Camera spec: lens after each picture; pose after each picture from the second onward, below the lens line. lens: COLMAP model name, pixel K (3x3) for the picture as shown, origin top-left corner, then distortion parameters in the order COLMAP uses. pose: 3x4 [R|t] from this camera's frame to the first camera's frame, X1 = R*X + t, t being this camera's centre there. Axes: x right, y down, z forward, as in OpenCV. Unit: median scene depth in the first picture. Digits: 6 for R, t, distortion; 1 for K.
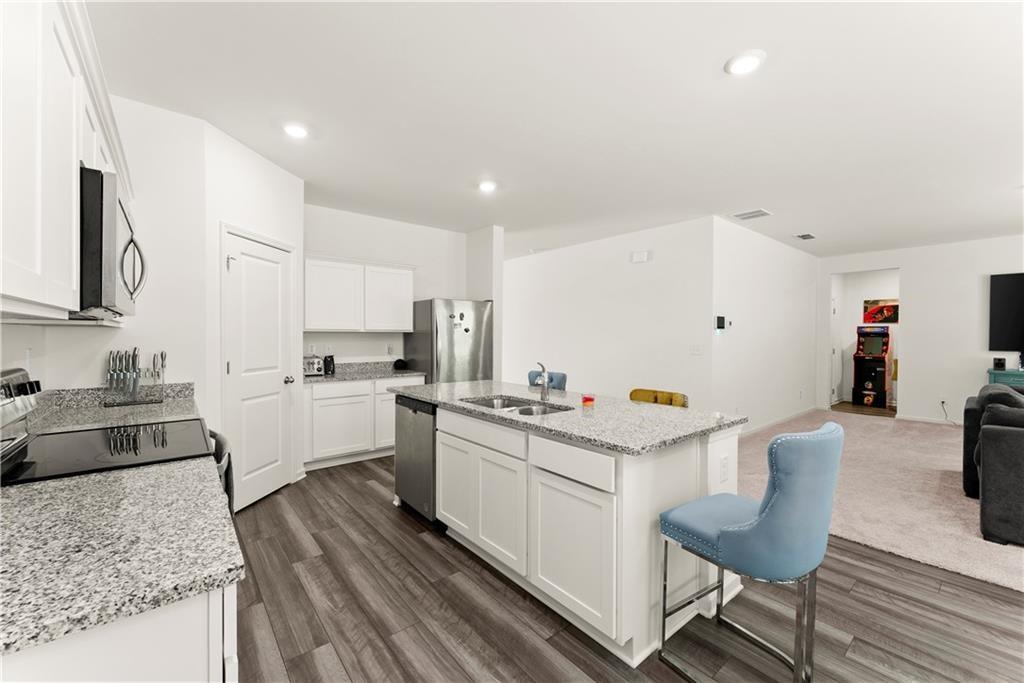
lens RADIAL K [[411.8, 0, 511.8], [0, 411.8, 339.5], [0, 0, 1]] dist [-0.001334, 0.001129]
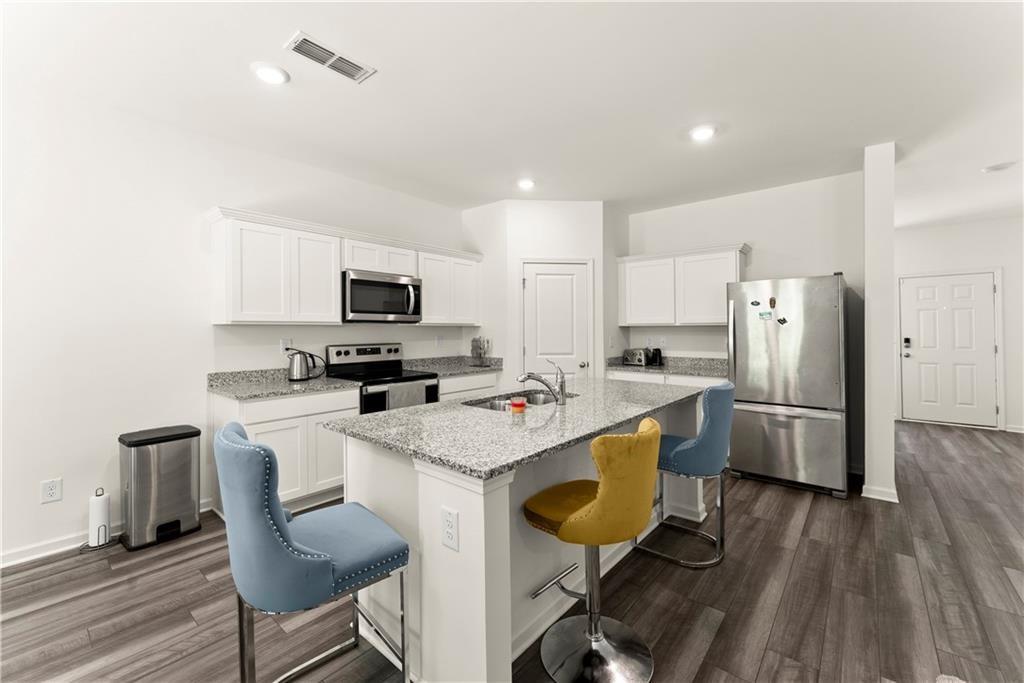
lens RADIAL K [[411.8, 0, 509.4], [0, 411.8, 332.1], [0, 0, 1]] dist [-0.001334, 0.001129]
pose [[0.189745, 0.002236, -0.981831, 0.555596], [-0.007527, 0.999971, 0.000823, -0.001400], [0.981805, 0.007234, 0.189756, 0.449519]]
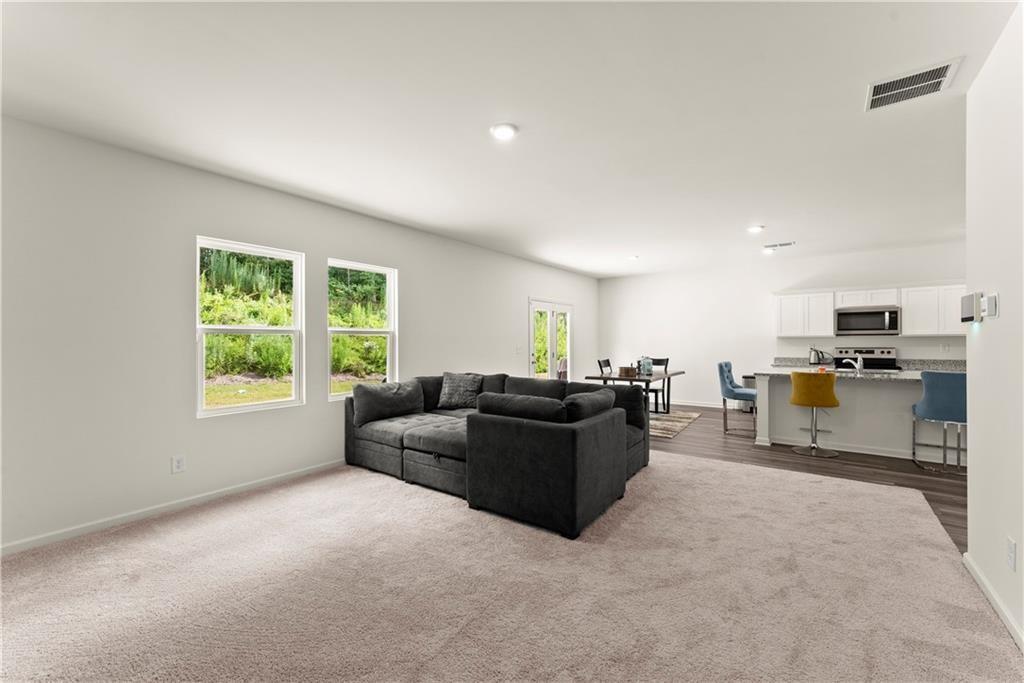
lens RADIAL K [[411.8, 0, 511.1], [0, 411.8, 339.1], [0, 0, 1]] dist [-0.001334, 0.001129]
pose [[-0.965200, -0.000147, -0.261513, 1.272551], [-0.000420, 0.999999, 0.000988, -0.005074], [0.261513, 0.001063, -0.965199, 1.434310]]
